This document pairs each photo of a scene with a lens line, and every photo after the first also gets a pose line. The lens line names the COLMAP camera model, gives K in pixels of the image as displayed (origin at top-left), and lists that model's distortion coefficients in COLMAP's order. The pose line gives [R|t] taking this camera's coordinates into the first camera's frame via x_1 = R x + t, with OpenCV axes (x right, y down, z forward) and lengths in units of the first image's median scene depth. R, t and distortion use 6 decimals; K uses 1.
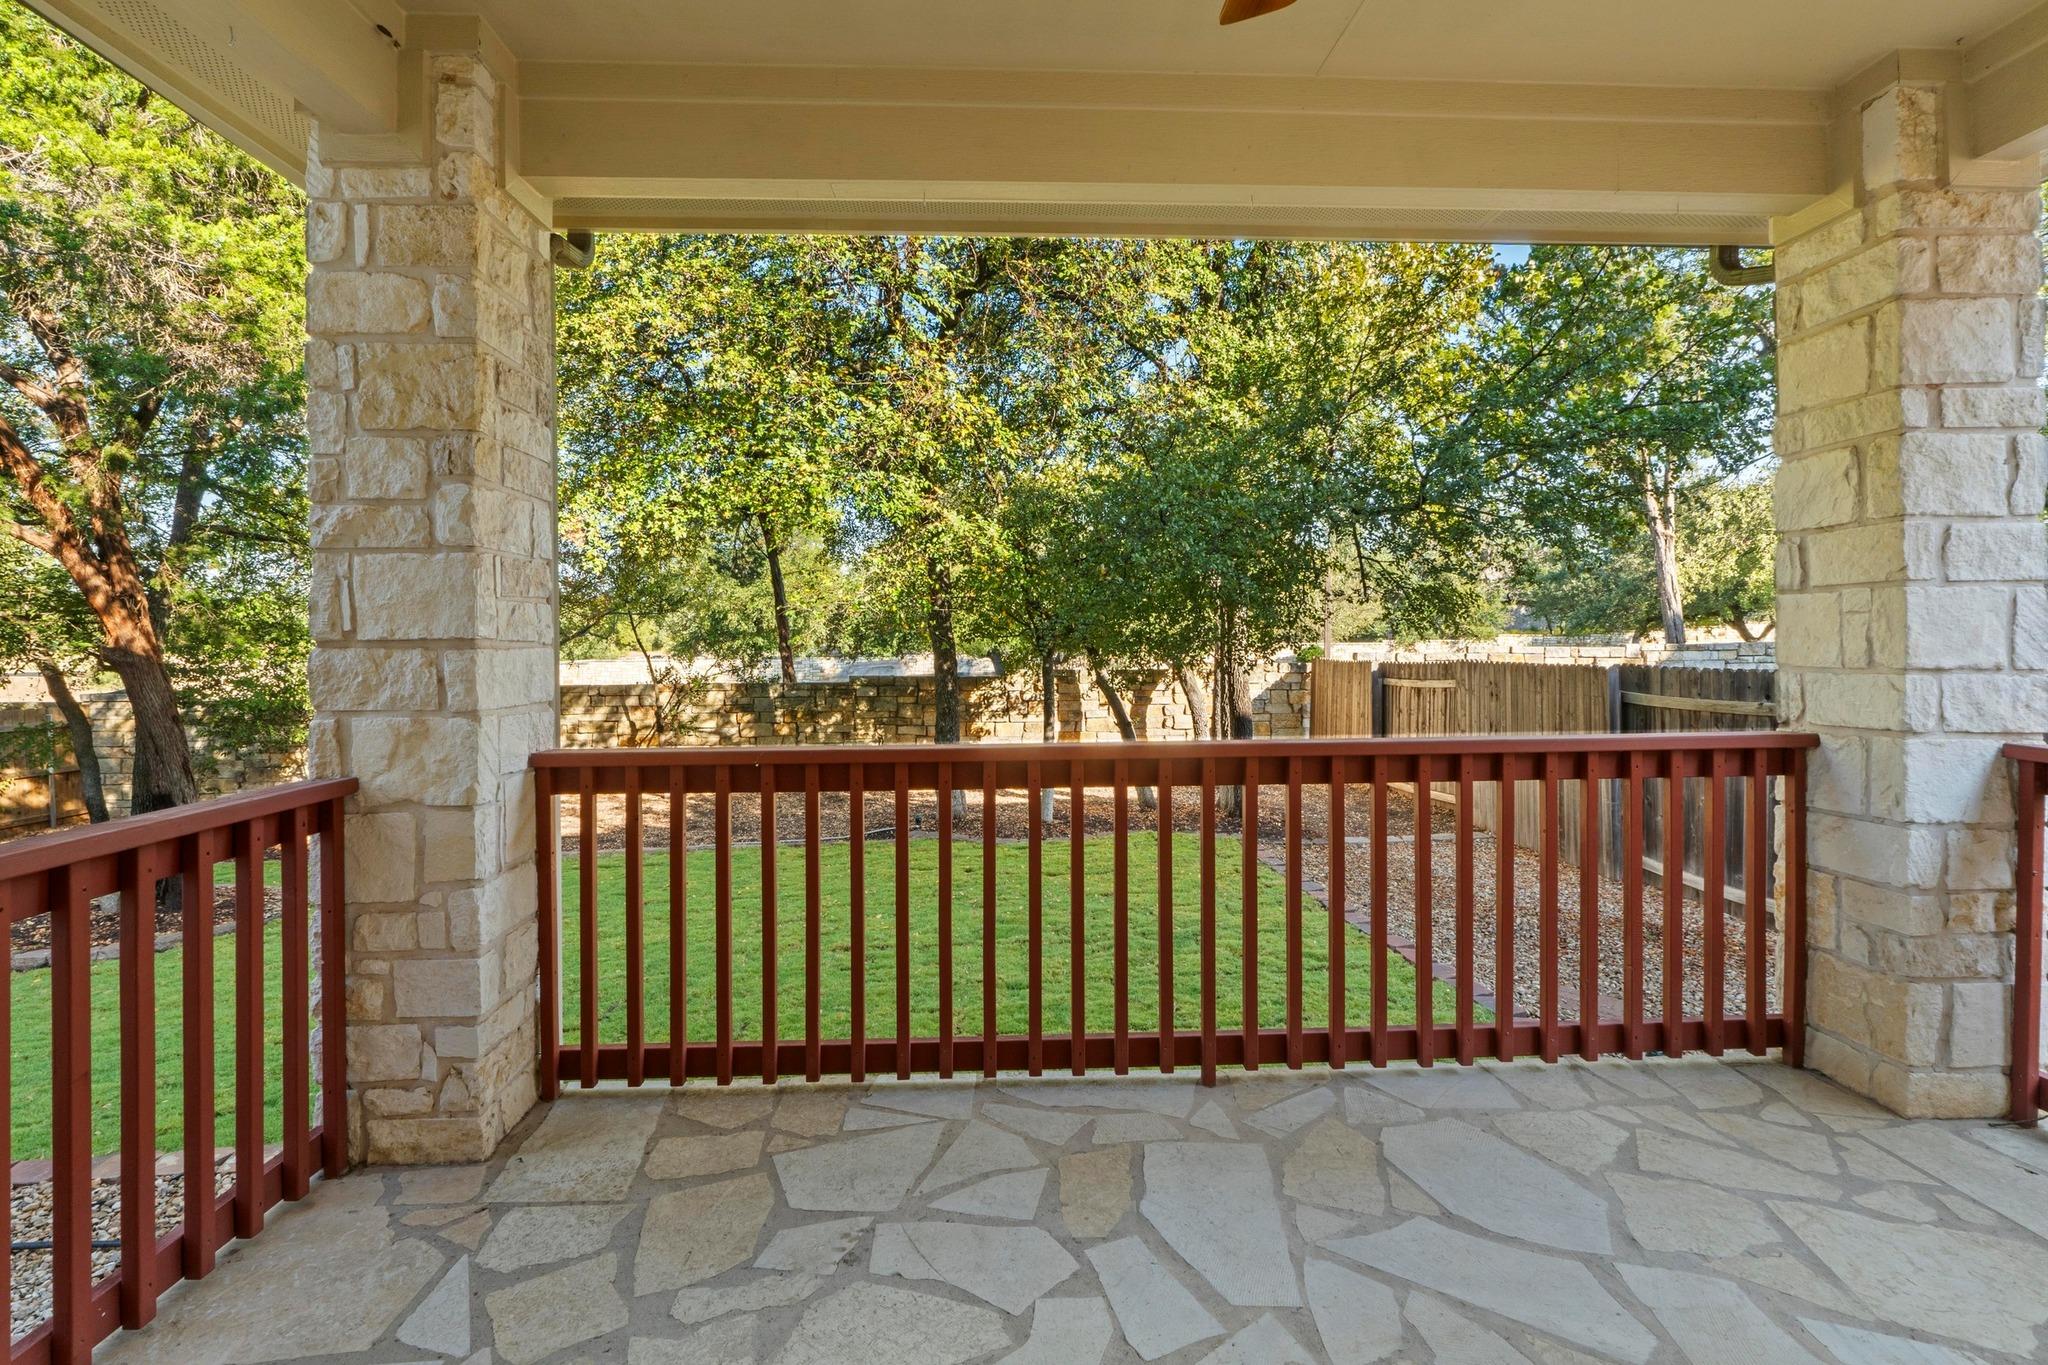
lens RADIAL K [[893.3, 0, 1013.9], [0, 893.3, 627.3], [0, 0, 1]] dist [-0.004855, -0.000530]
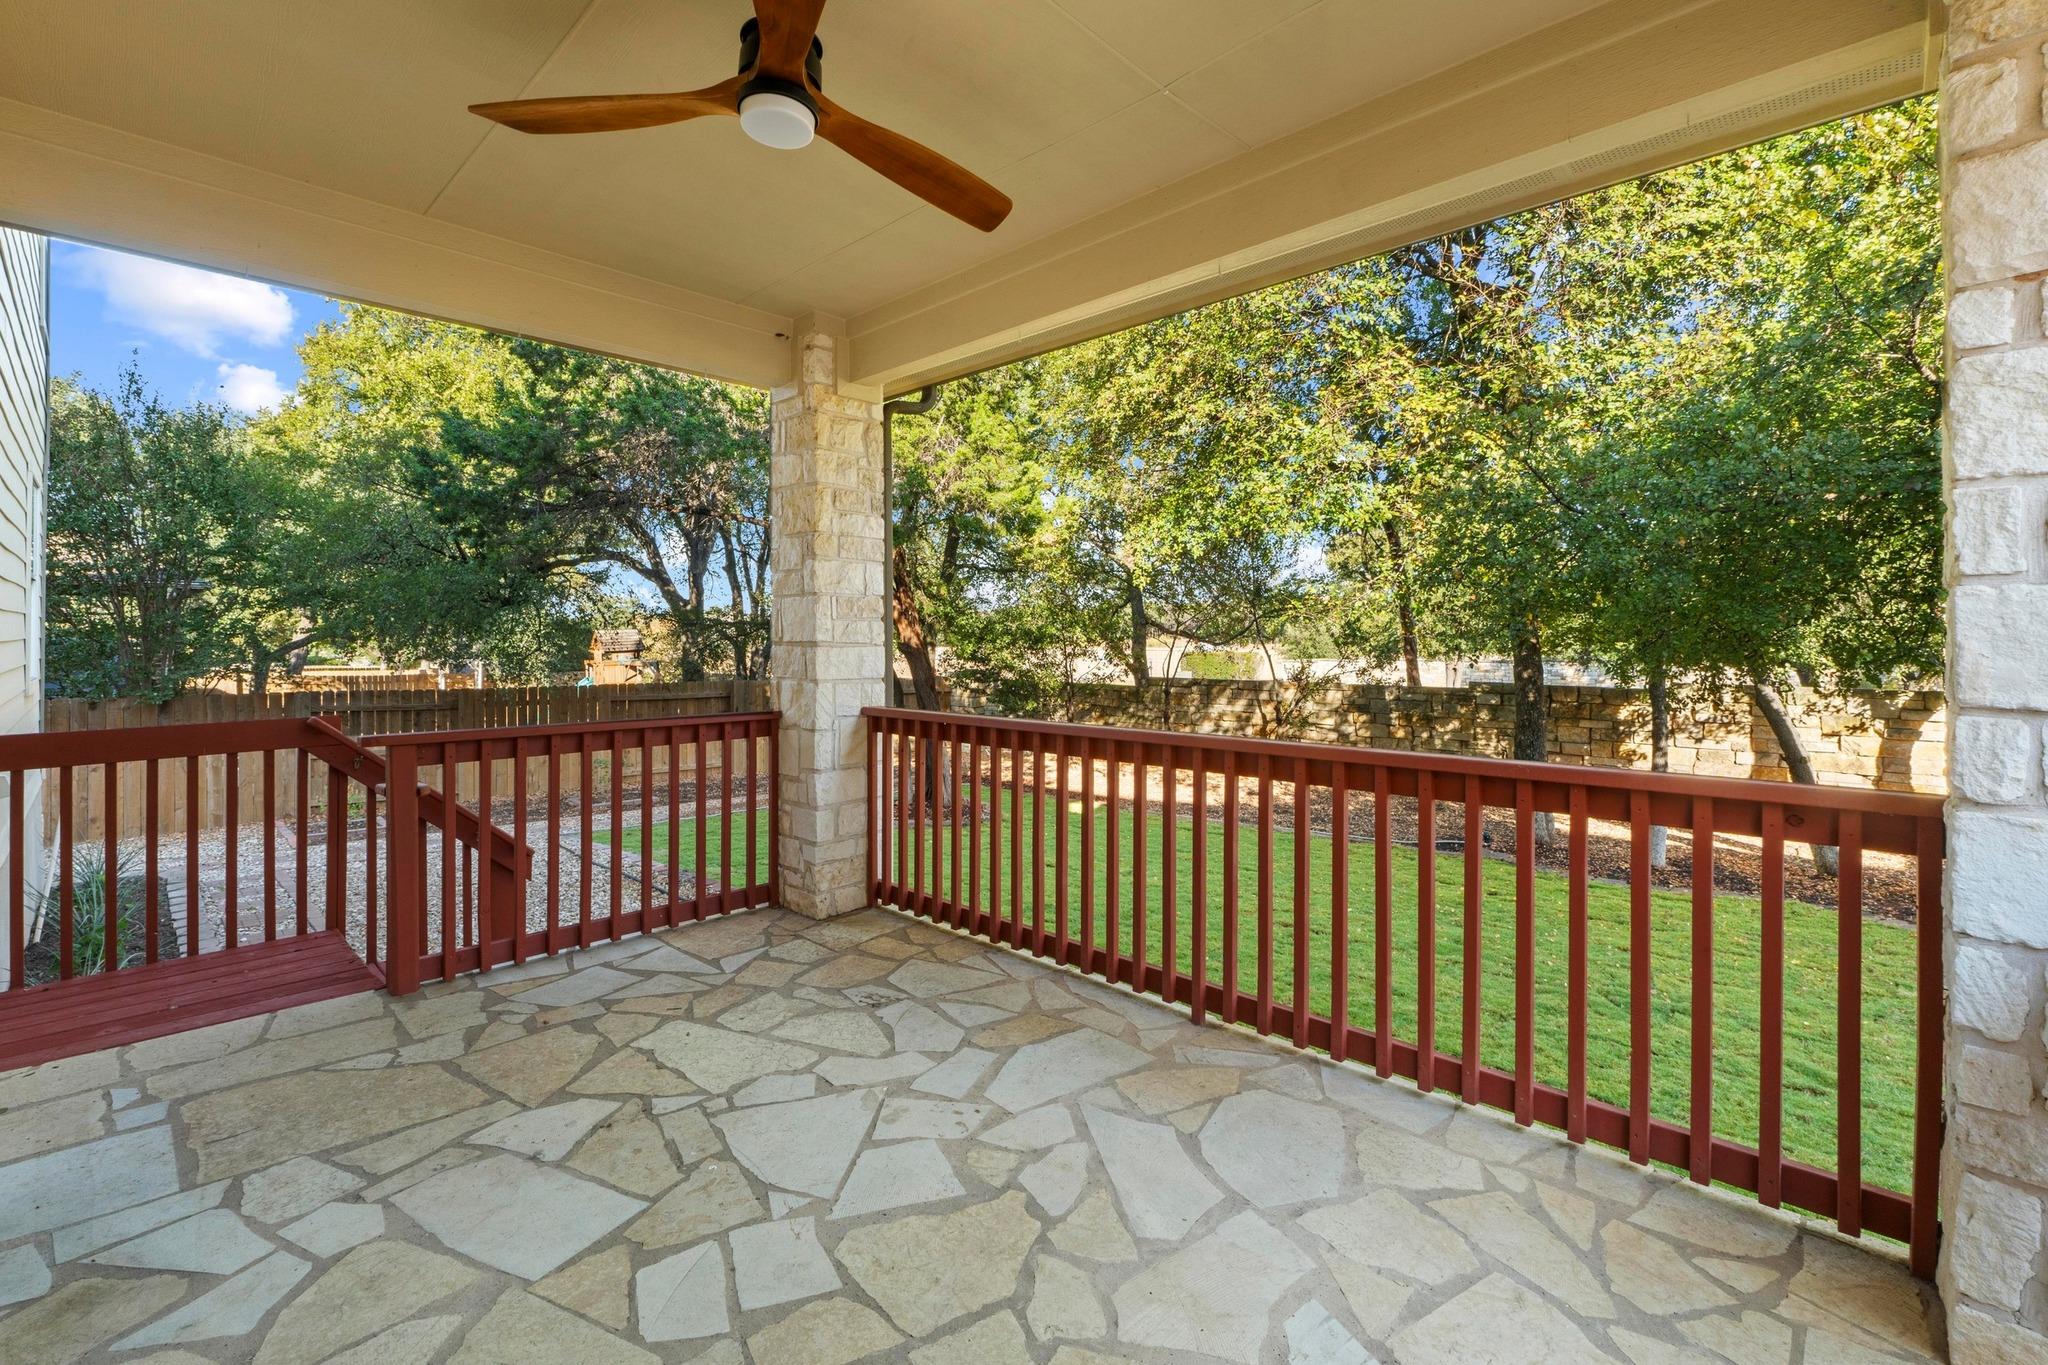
lens RADIAL K [[893.3, 0, 1013.9], [0, 893.3, 627.3], [0, 0, 1]] dist [-0.004855, -0.000530]
pose [[0.686184, -0.001291, -0.727427, 0.226076], [0.000694, 0.999999, -0.001119, -0.003119], [0.727427, 0.000263, 0.686185, 0.002276]]
